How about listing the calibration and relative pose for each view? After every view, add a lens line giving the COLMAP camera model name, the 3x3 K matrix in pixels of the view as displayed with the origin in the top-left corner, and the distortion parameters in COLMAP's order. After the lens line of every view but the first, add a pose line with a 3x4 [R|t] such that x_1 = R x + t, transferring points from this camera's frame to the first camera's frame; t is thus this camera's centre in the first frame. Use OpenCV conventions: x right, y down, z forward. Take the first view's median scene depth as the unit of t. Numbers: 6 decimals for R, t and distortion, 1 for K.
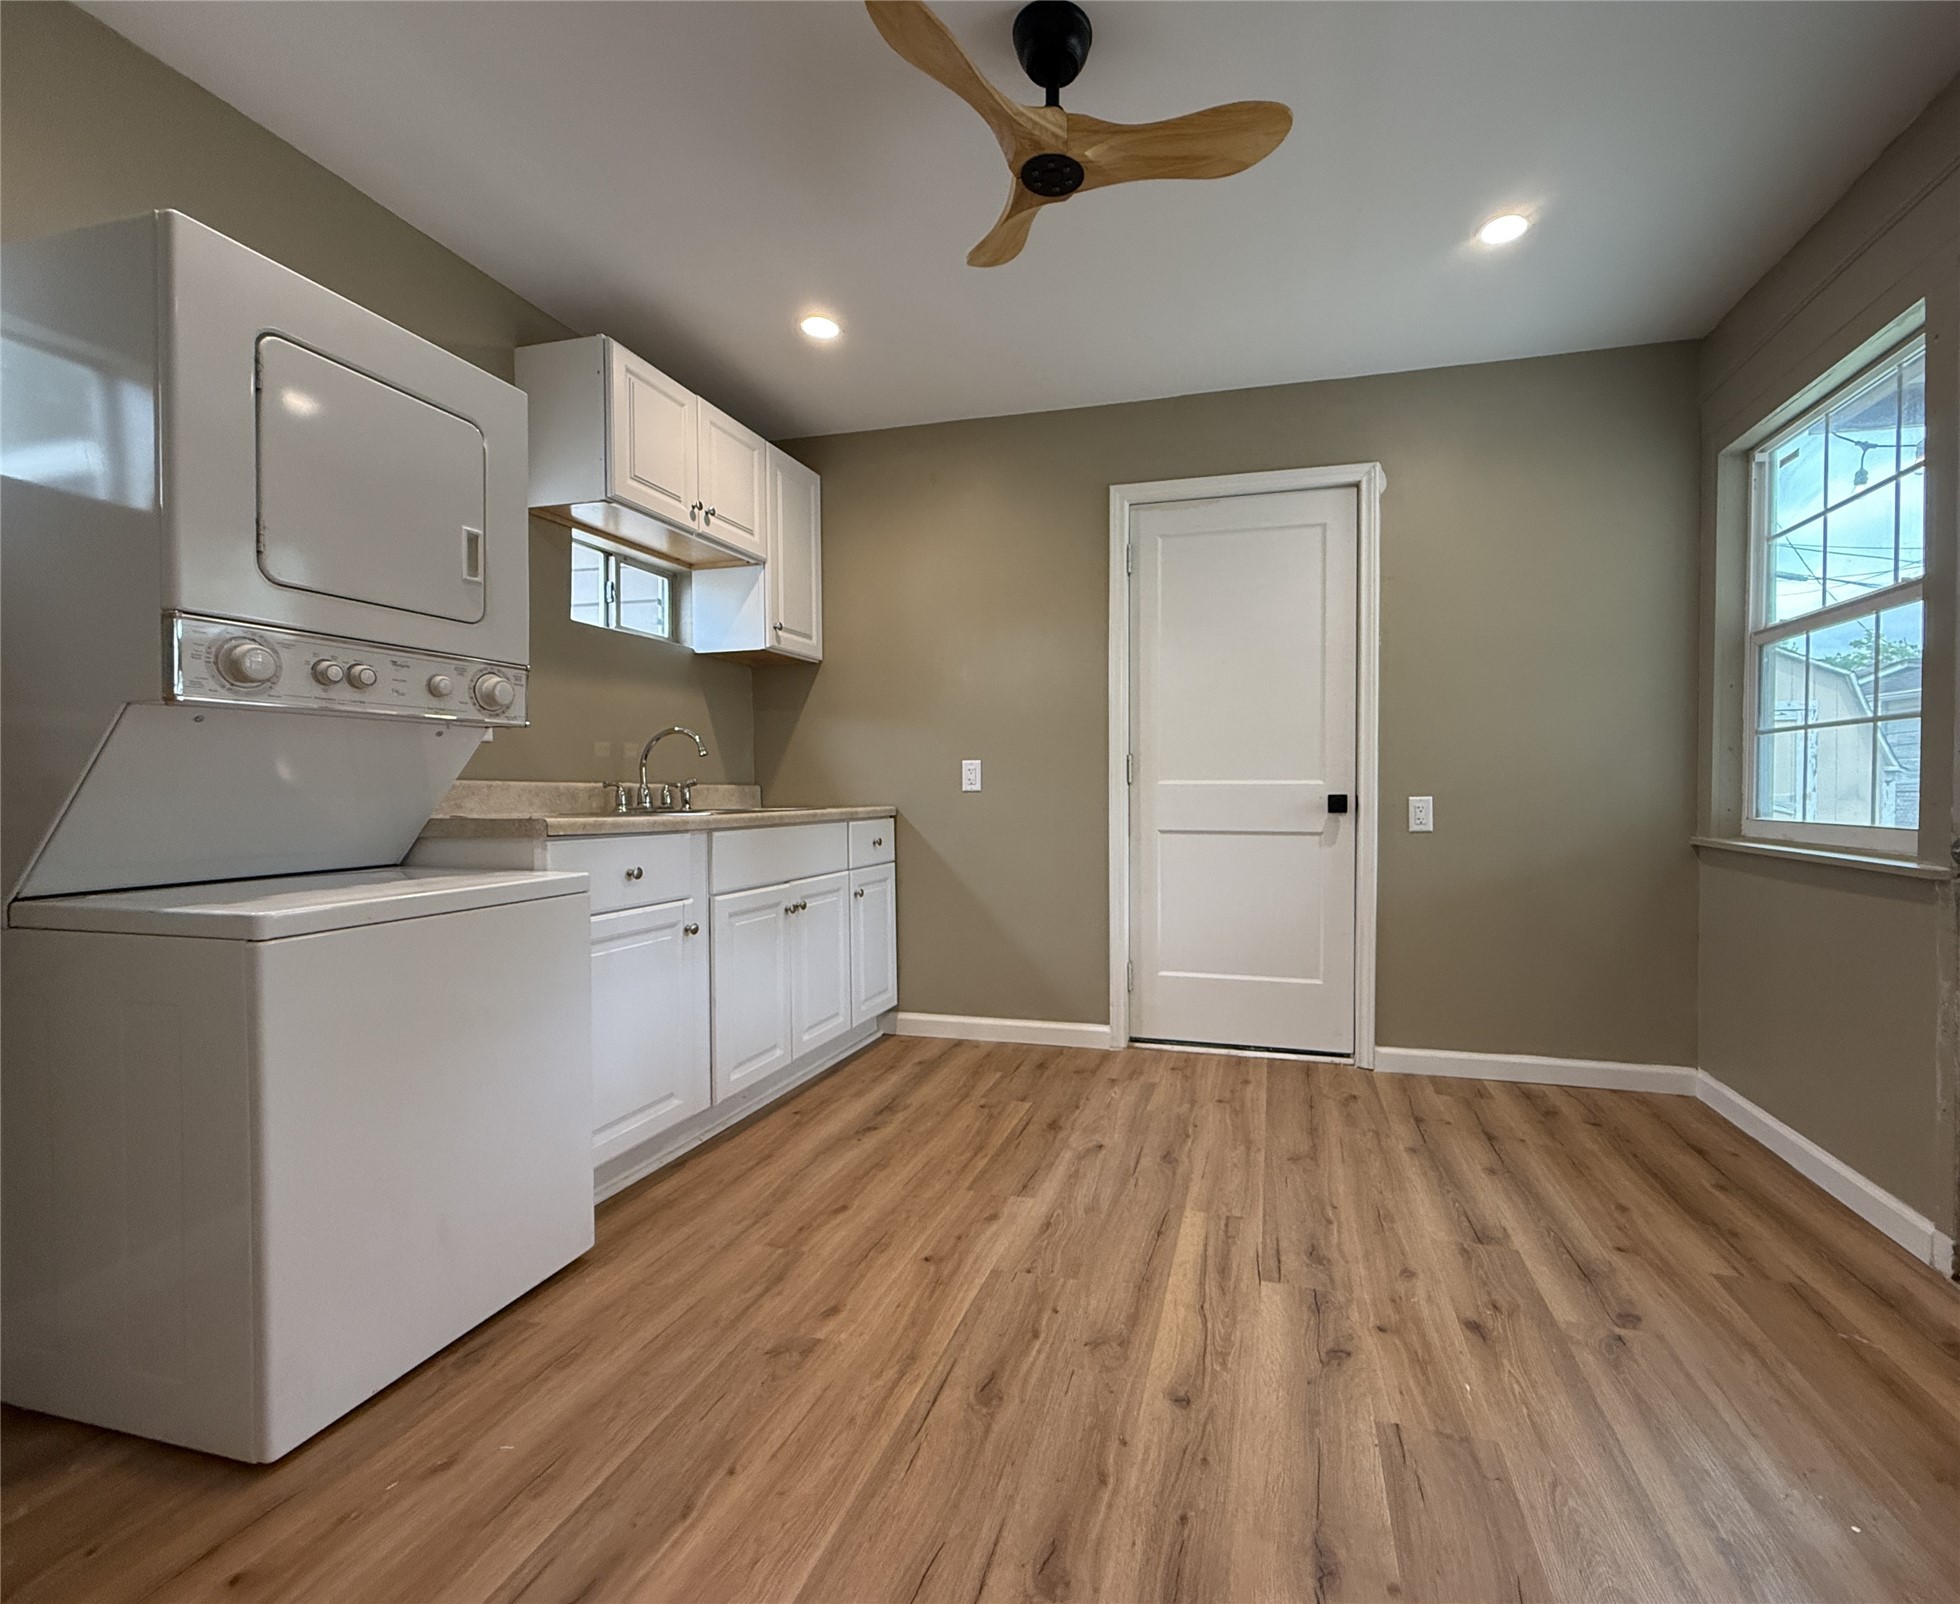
lens RADIAL K [[839.3, 0, 1084.1], [0, 839.3, 799.5], [0, 0, 1]] dist [-0.001008, 0.000283]
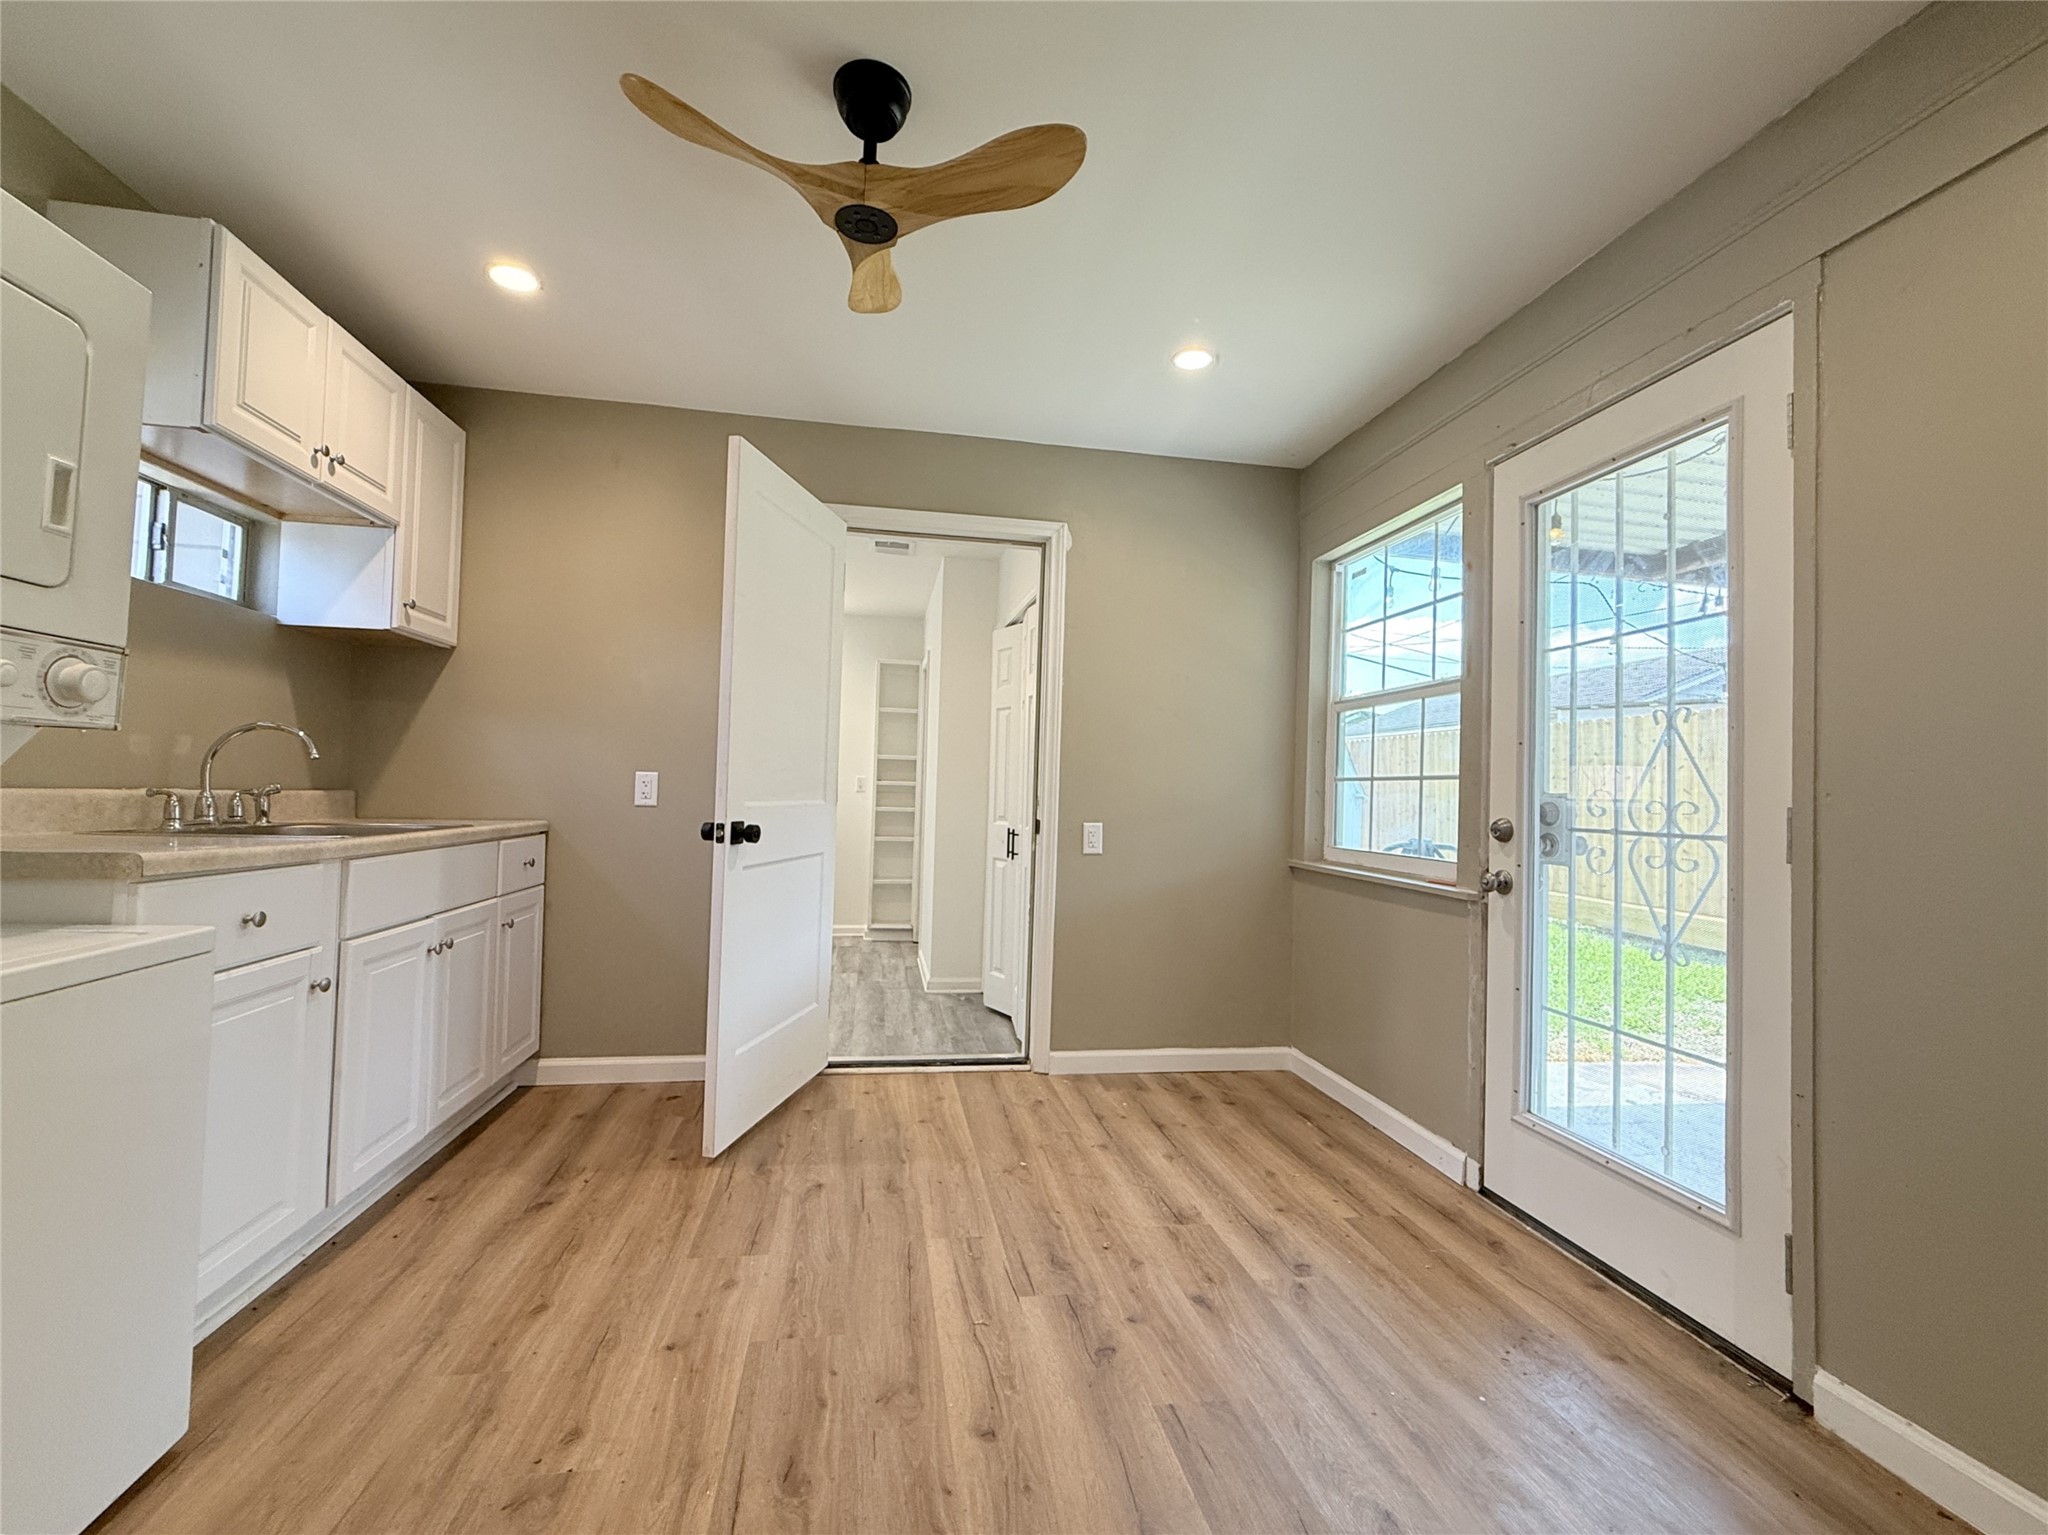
lens RADIAL K [[832.0, 0, 1020.2], [0, 832.0, 768.0], [0, 0, 1]] dist [-0.003095, -0.000079]
pose [[0.920643, 0.042520, 0.388082, -0.172088], [-0.027508, 0.998646, -0.044160, -0.034209], [-0.389434, 0.029980, 0.920566, 0.014342]]
